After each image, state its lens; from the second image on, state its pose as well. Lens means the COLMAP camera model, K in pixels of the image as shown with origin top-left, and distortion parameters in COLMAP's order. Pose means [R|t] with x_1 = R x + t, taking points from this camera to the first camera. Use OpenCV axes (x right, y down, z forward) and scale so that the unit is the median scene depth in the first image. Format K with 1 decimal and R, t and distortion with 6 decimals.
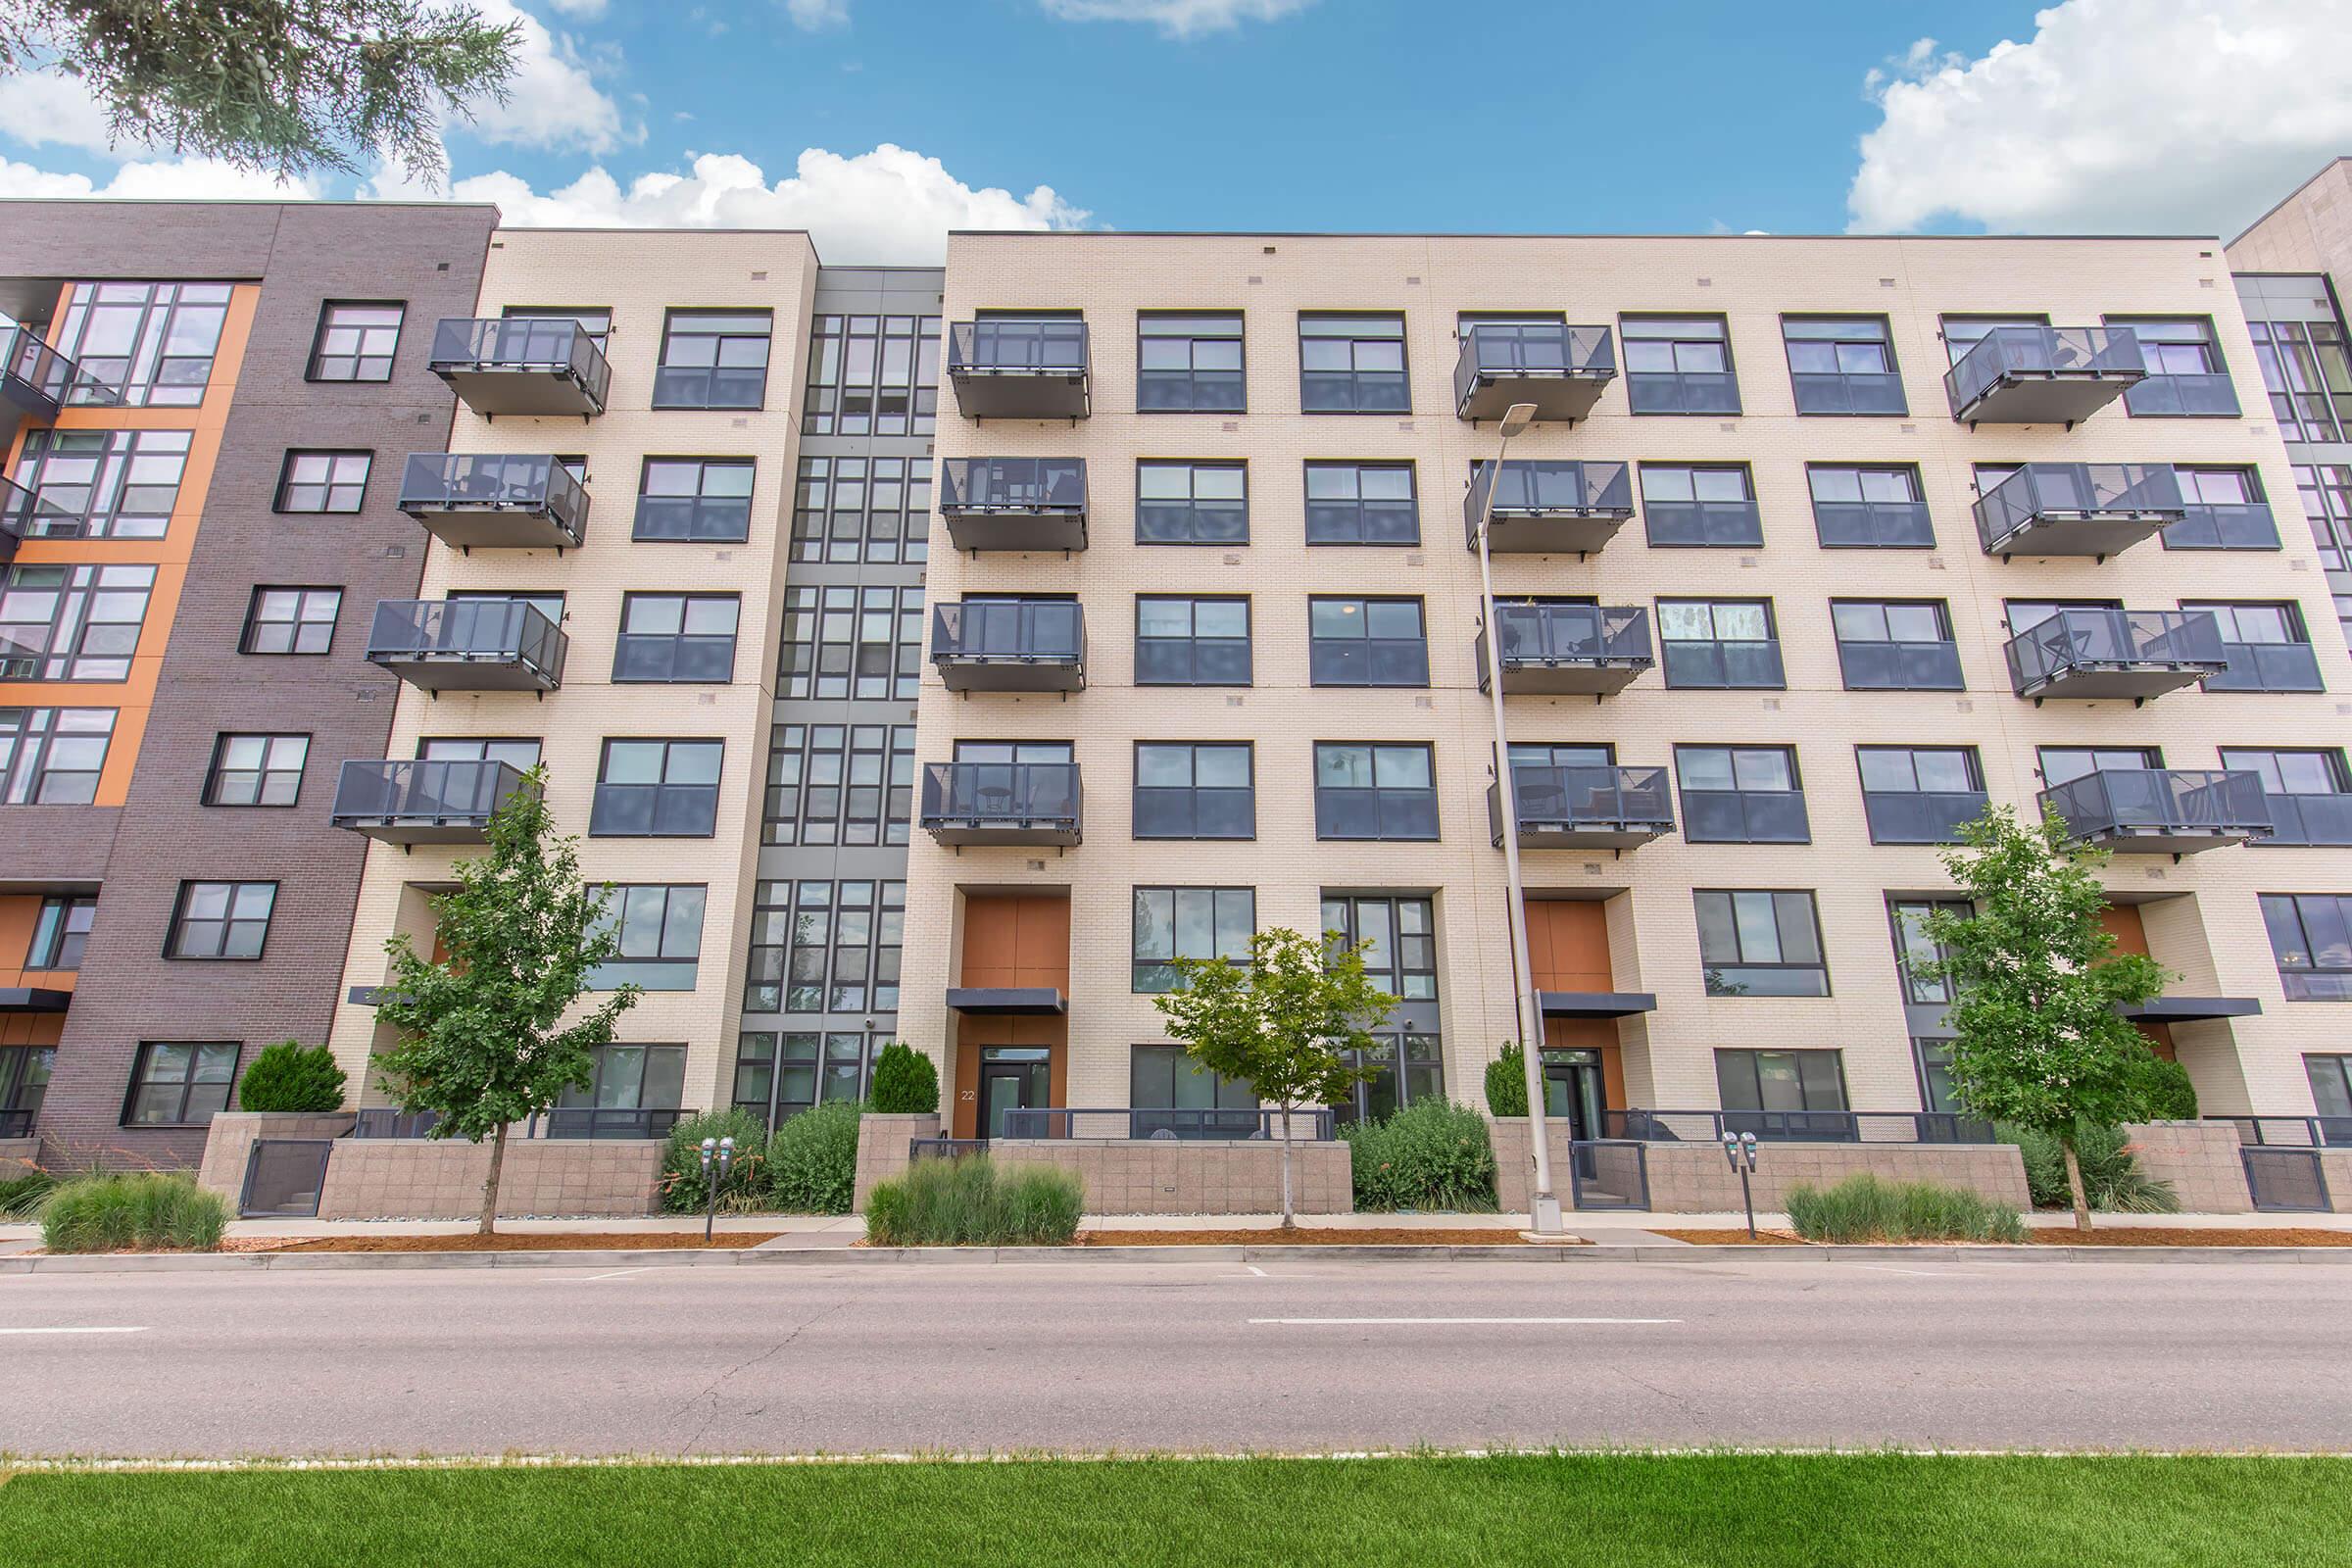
lens RADIAL K [[1100.9, 0, 1165.7], [0, 1100.9, 792.0], [0, 0, 1]] dist [0.007602, 0.000630]
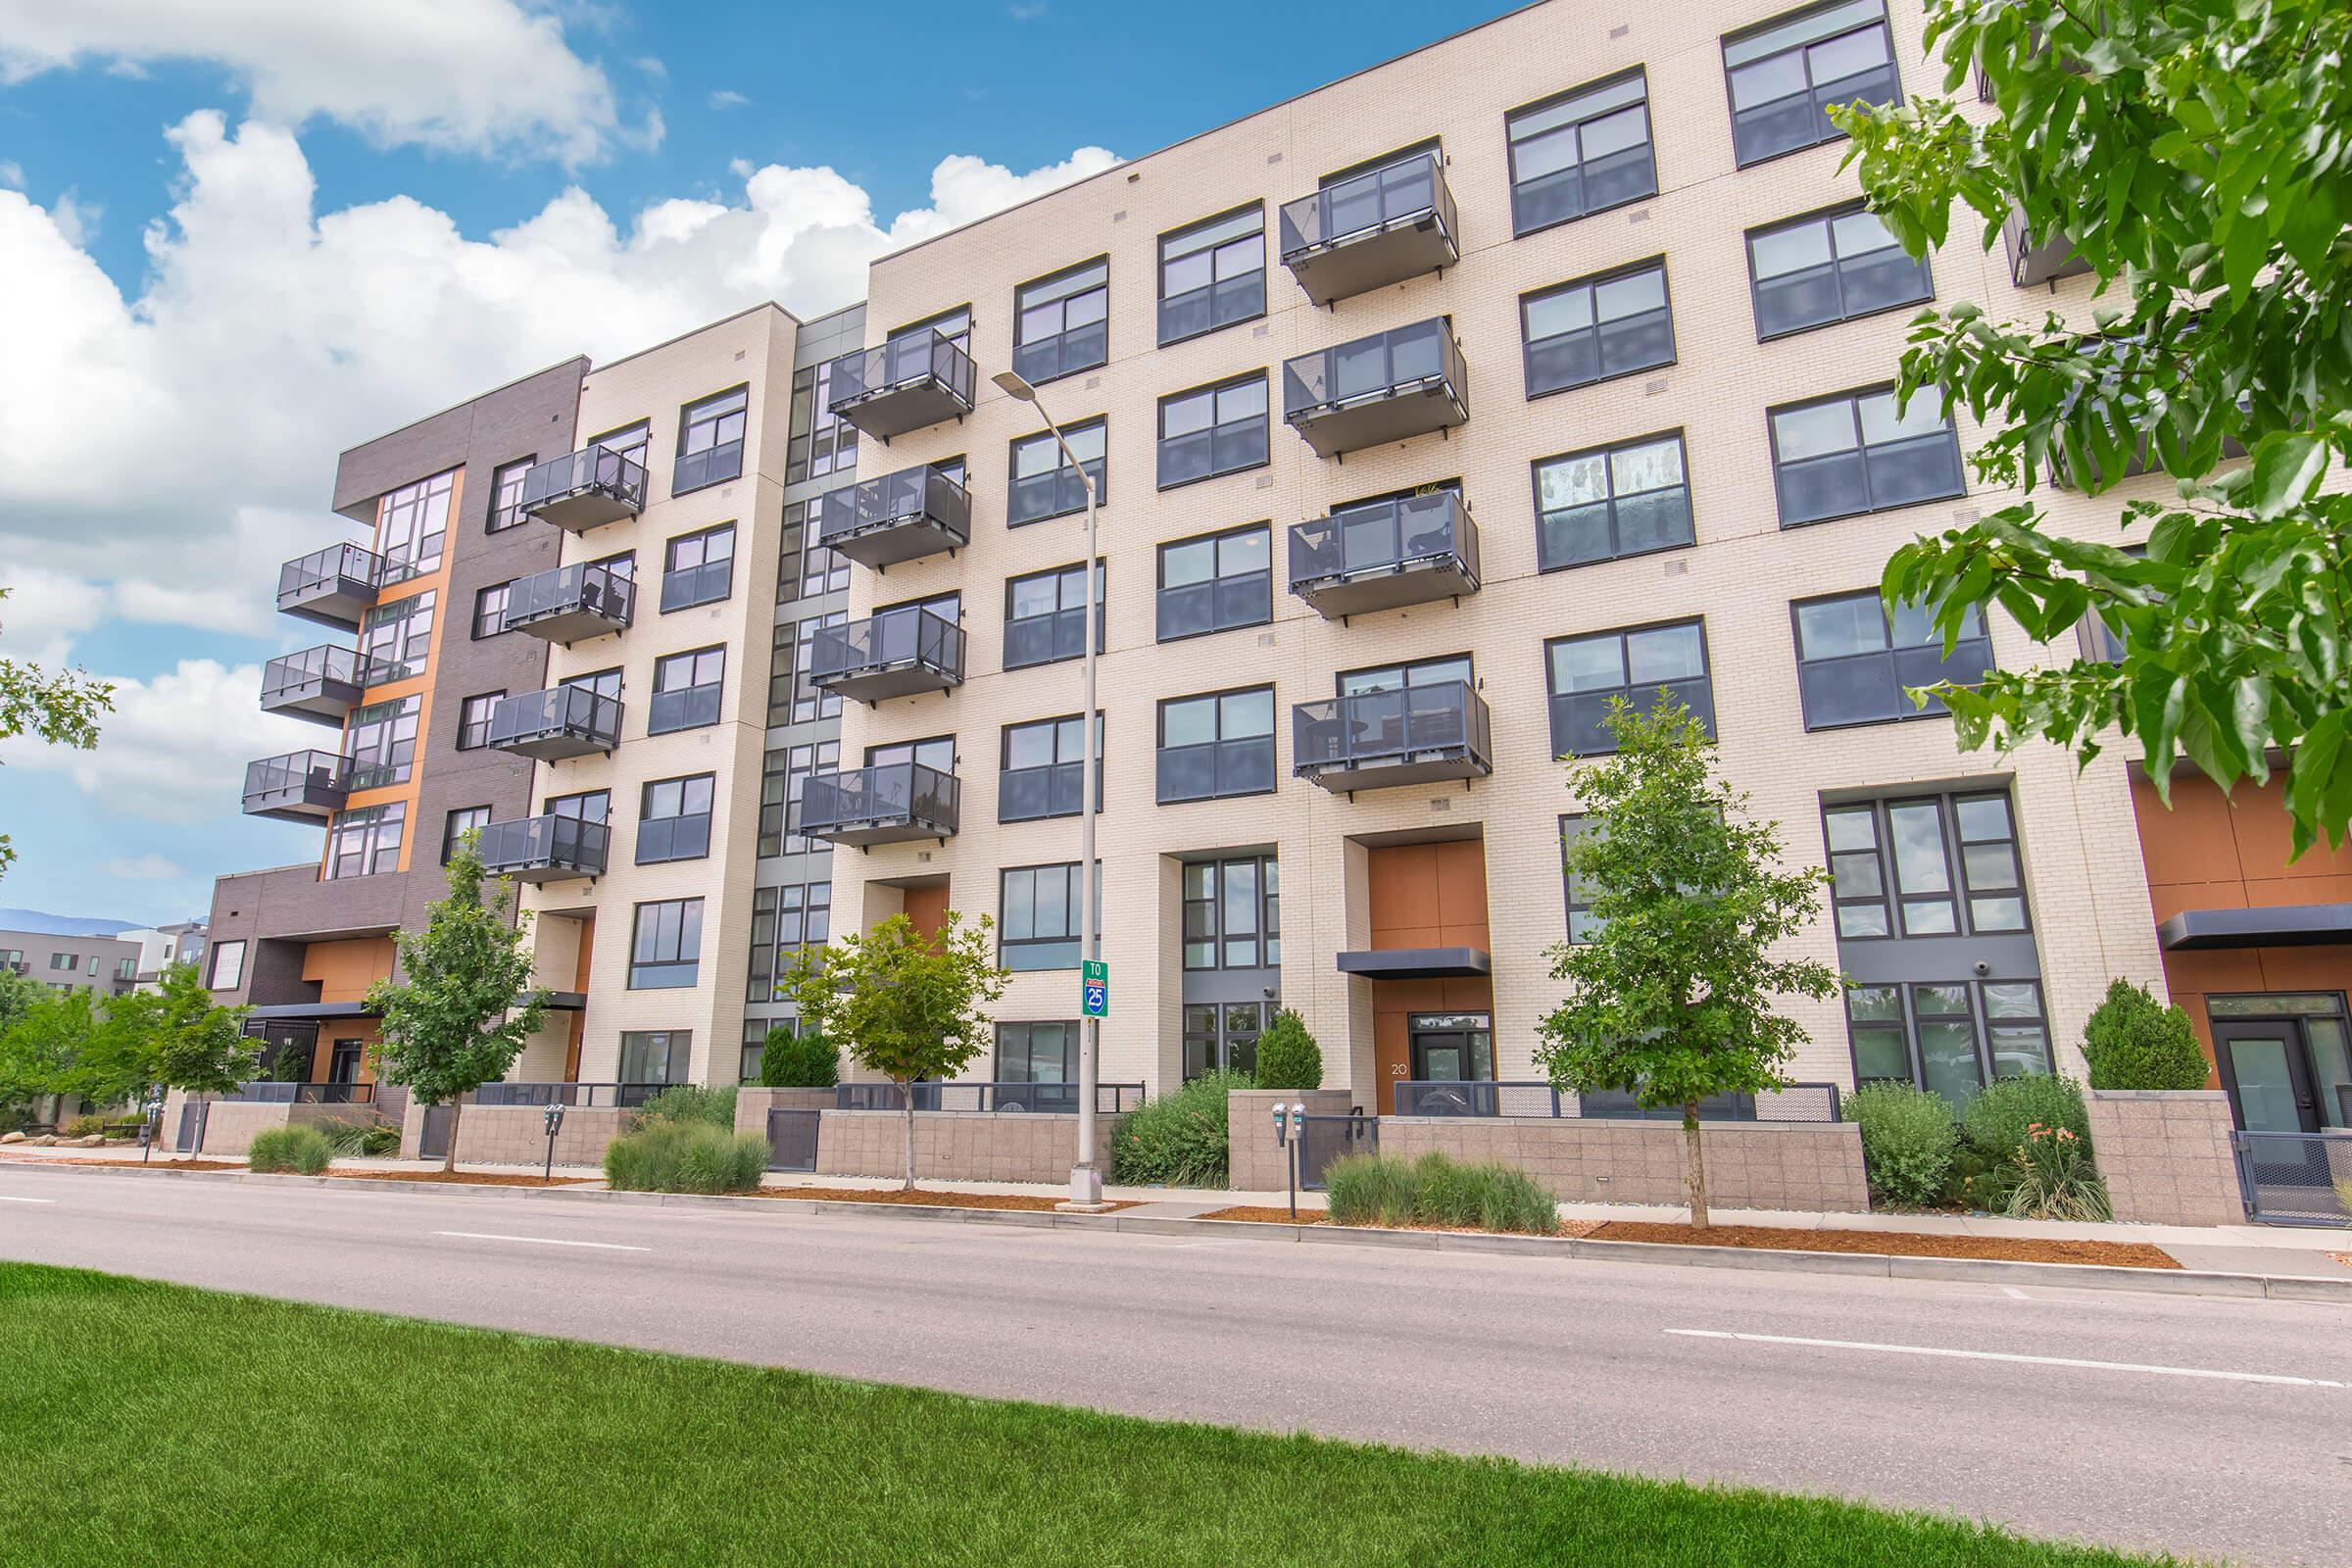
lens RADIAL K [[1335.4, 0, 1219.3], [0, 1335.4, 744.4], [0, 0, 1]] dist [-0.003879, 0.002966]
pose [[0.869903, -0.124151, -0.477341, 0.676324], [0.139148, 0.990264, -0.003973, 0.002816], [0.473187, -0.062965, 0.878709, 0.004039]]
